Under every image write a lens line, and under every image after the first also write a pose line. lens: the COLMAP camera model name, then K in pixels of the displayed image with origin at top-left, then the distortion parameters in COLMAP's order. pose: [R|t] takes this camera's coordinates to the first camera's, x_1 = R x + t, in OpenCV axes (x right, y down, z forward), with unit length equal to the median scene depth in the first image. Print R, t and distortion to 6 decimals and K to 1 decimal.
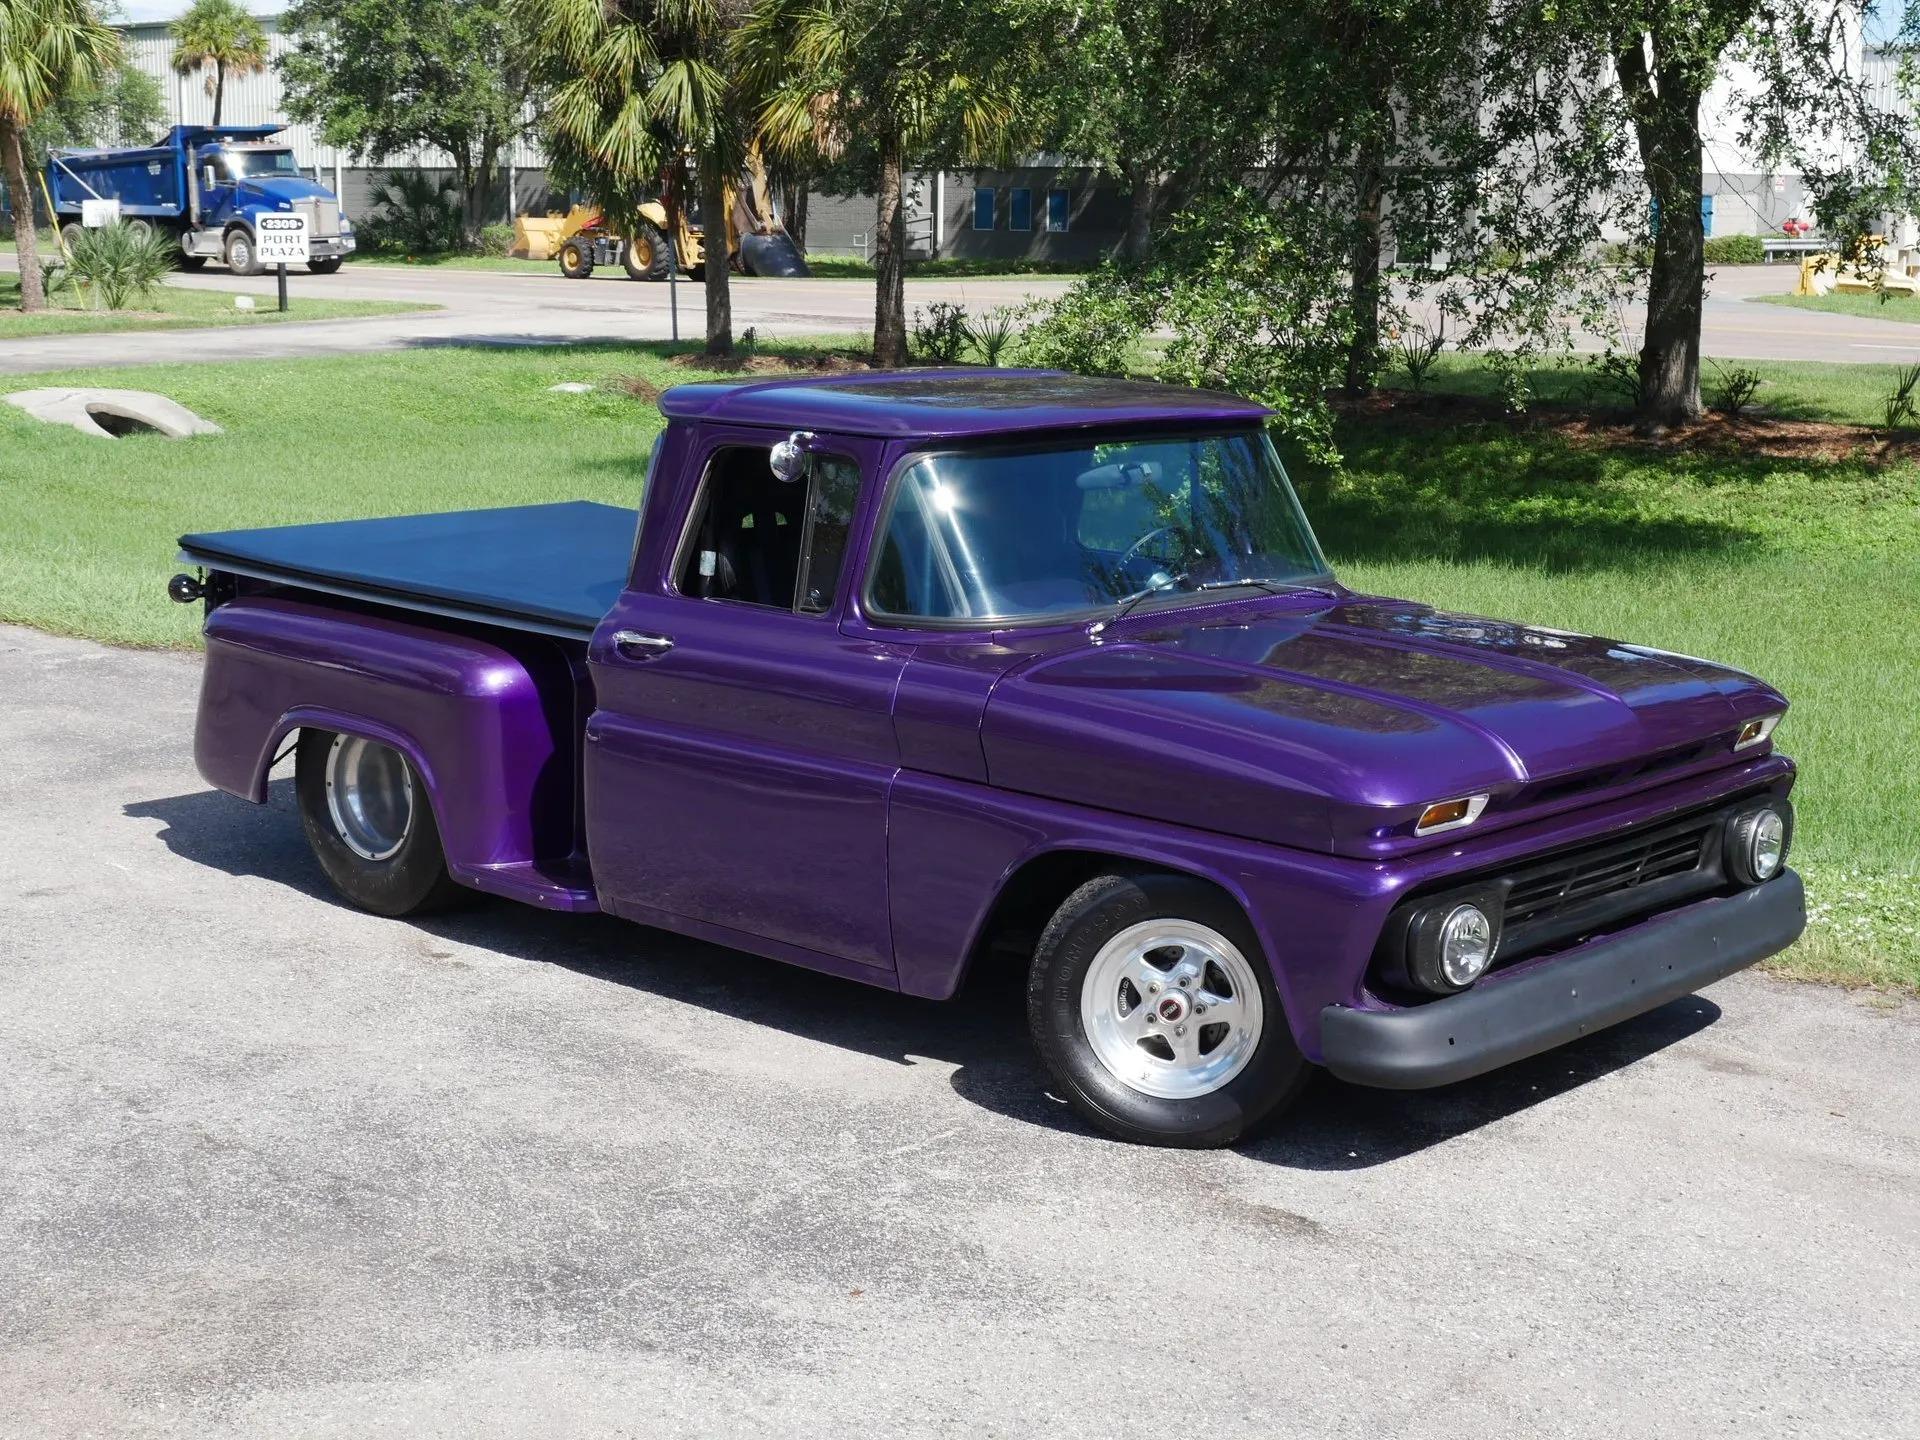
lens RADIAL K [[2846.0, 0, 948.9], [0, 2846.0, 717.0], [0, 0, 1]] dist [-0.006625, -0.015313]
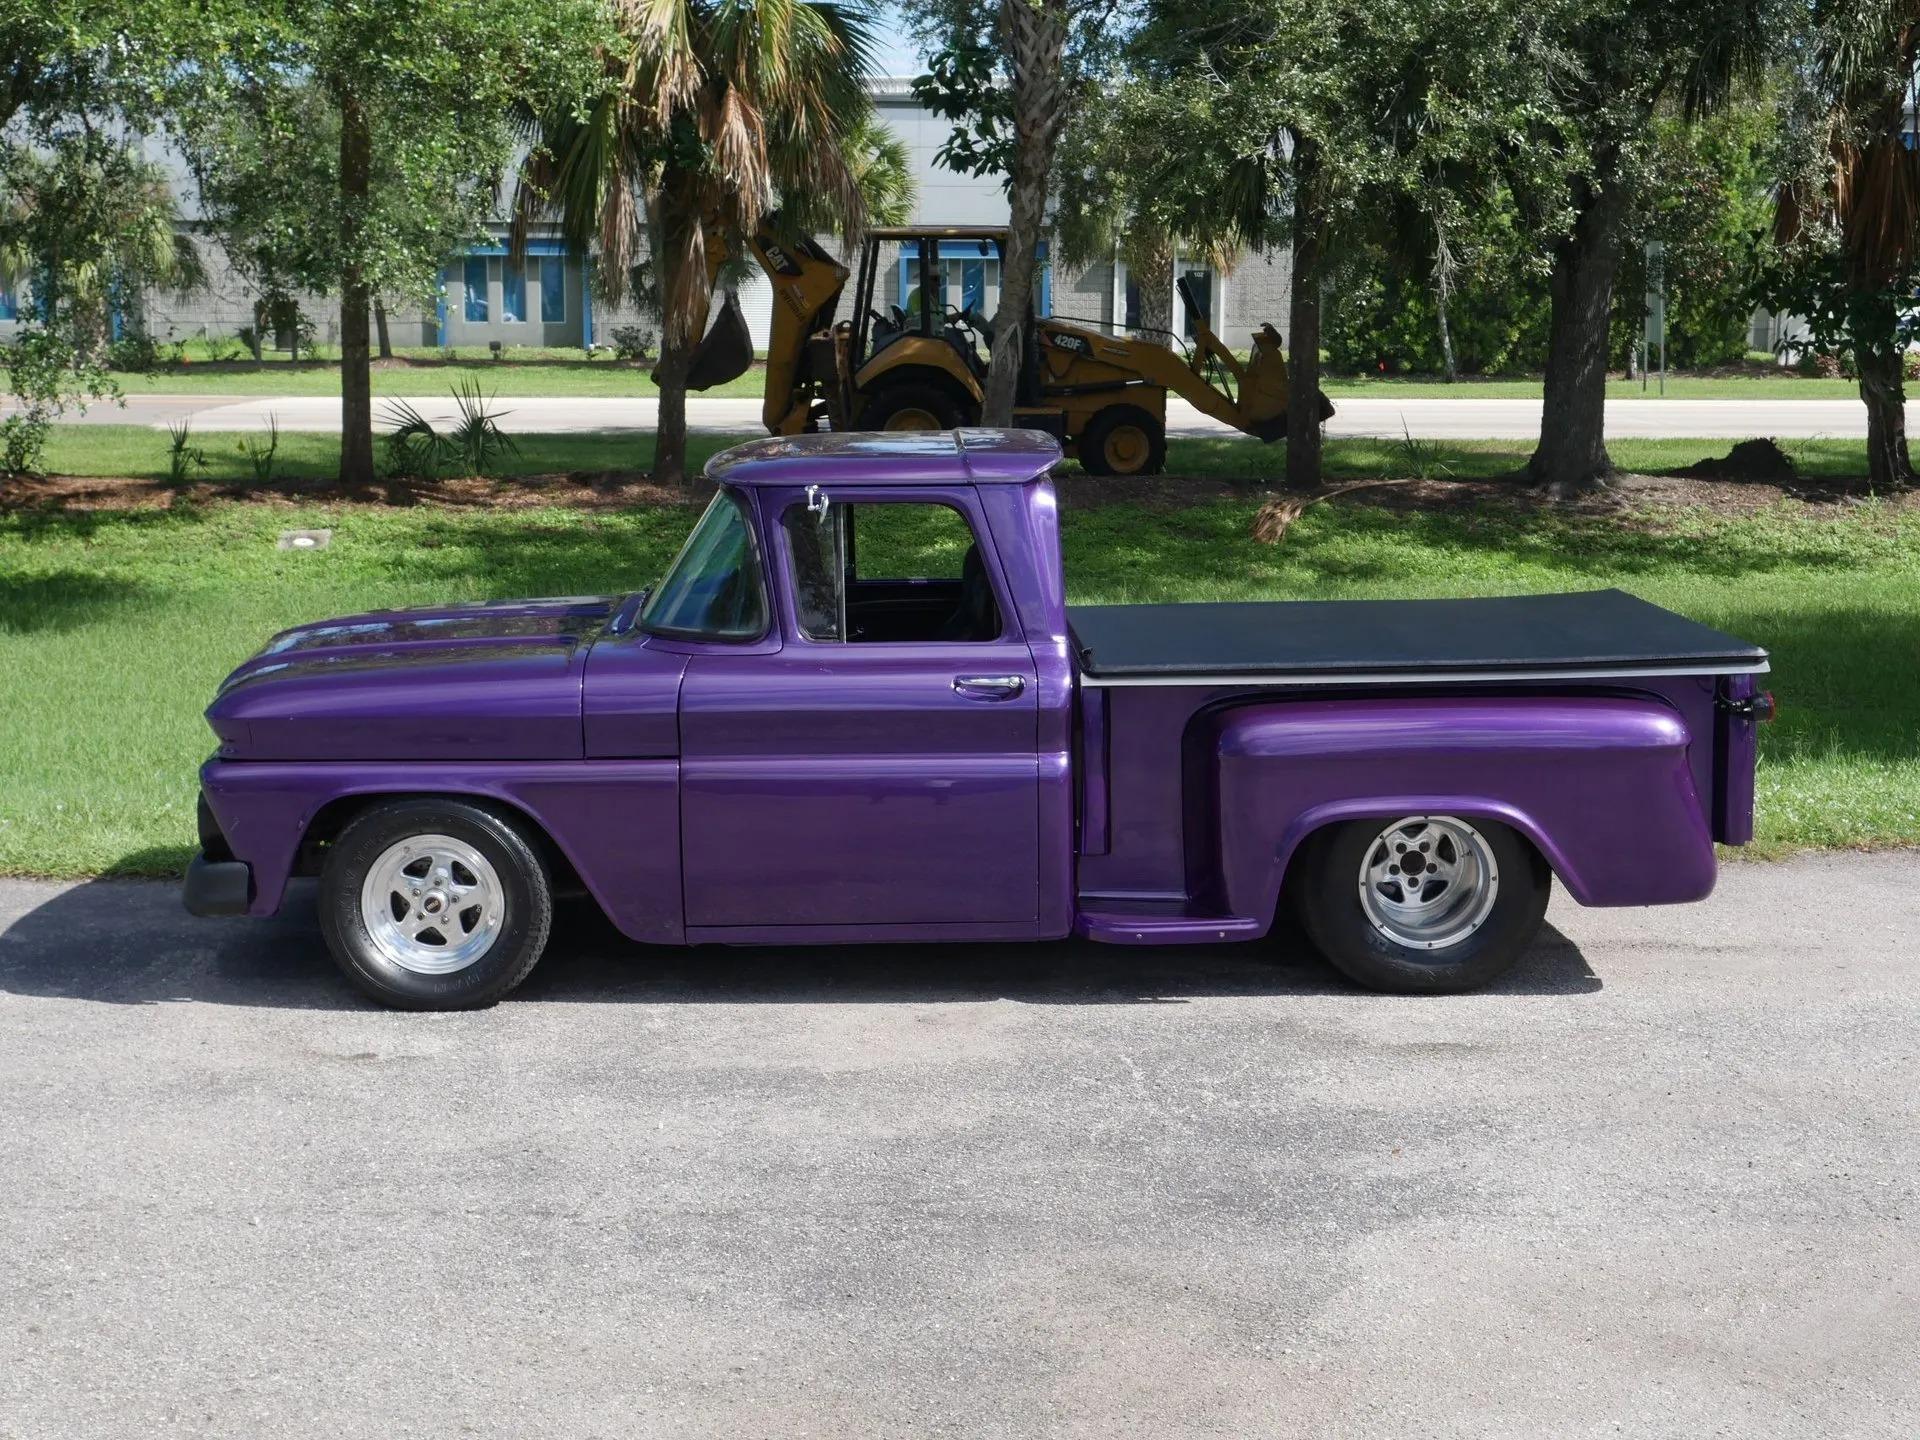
lens RADIAL K [[2710.9, 0, 928.5], [0, 2710.9, 715.7], [0, 0, 1]] dist [-0.013123, 0.010749]
pose [[0.692086, -0.120954, 0.711609, -0.792833], [0.131673, 0.990474, 0.040293, -0.050103], [-0.709704, 0.065813, 0.701419, 0.233797]]
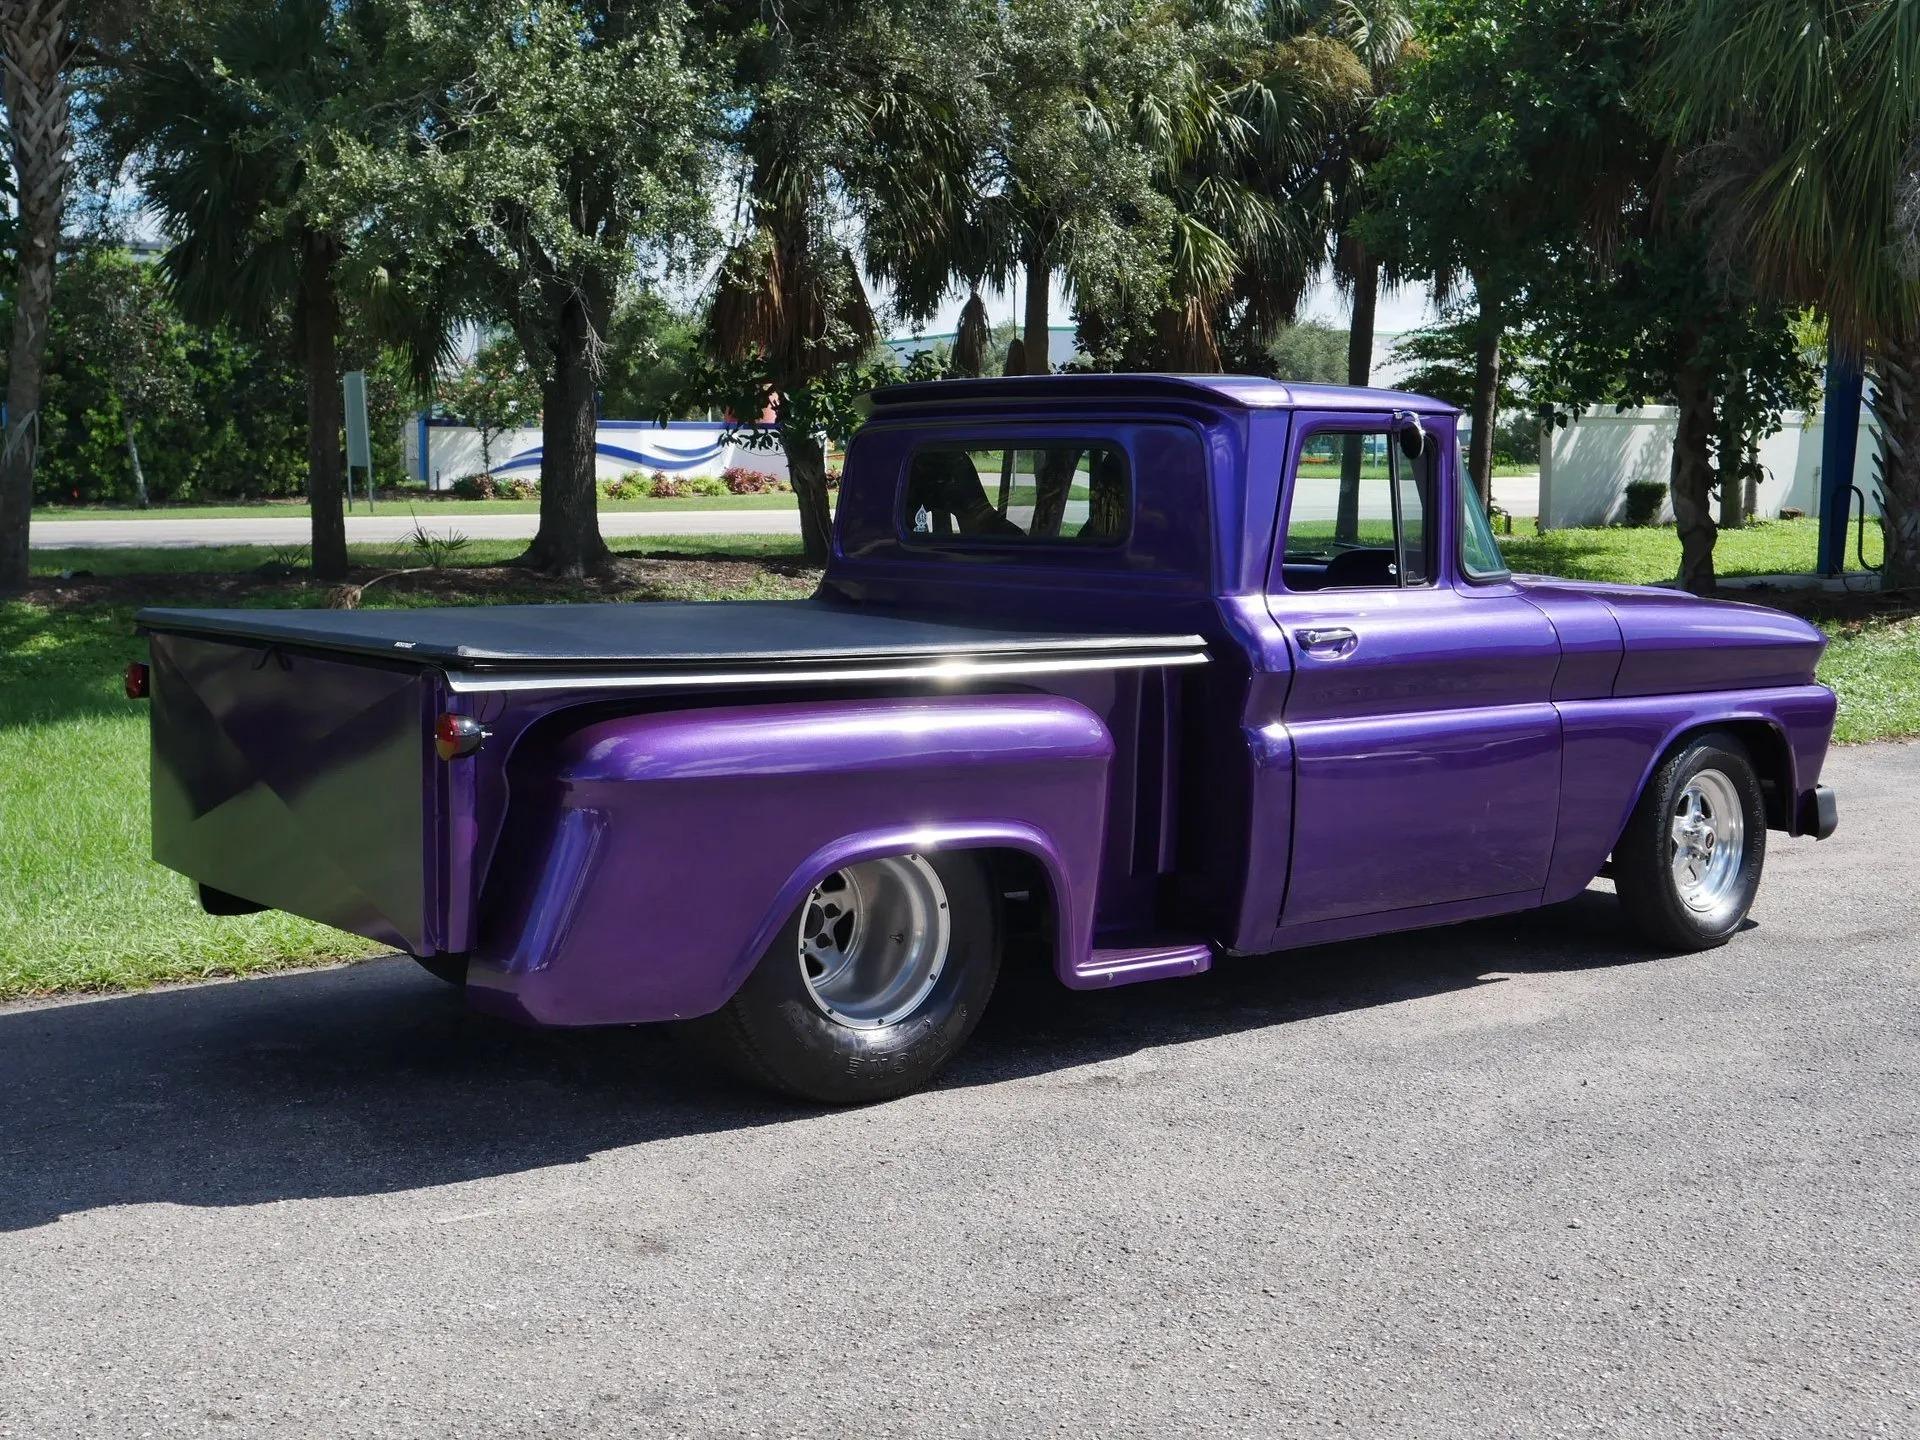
lens RADIAL K [[2519.0, 0, 954.3], [0, 2519.0, 718.0], [0, 0, 1]] dist [-0.010775, -0.003444]
pose [[0.171095, -0.114347, 0.978597, -1.006549], [0.173886, 0.981156, 0.084244, -0.098047], [-0.969789, 0.155751, 0.187754, 1.020696]]
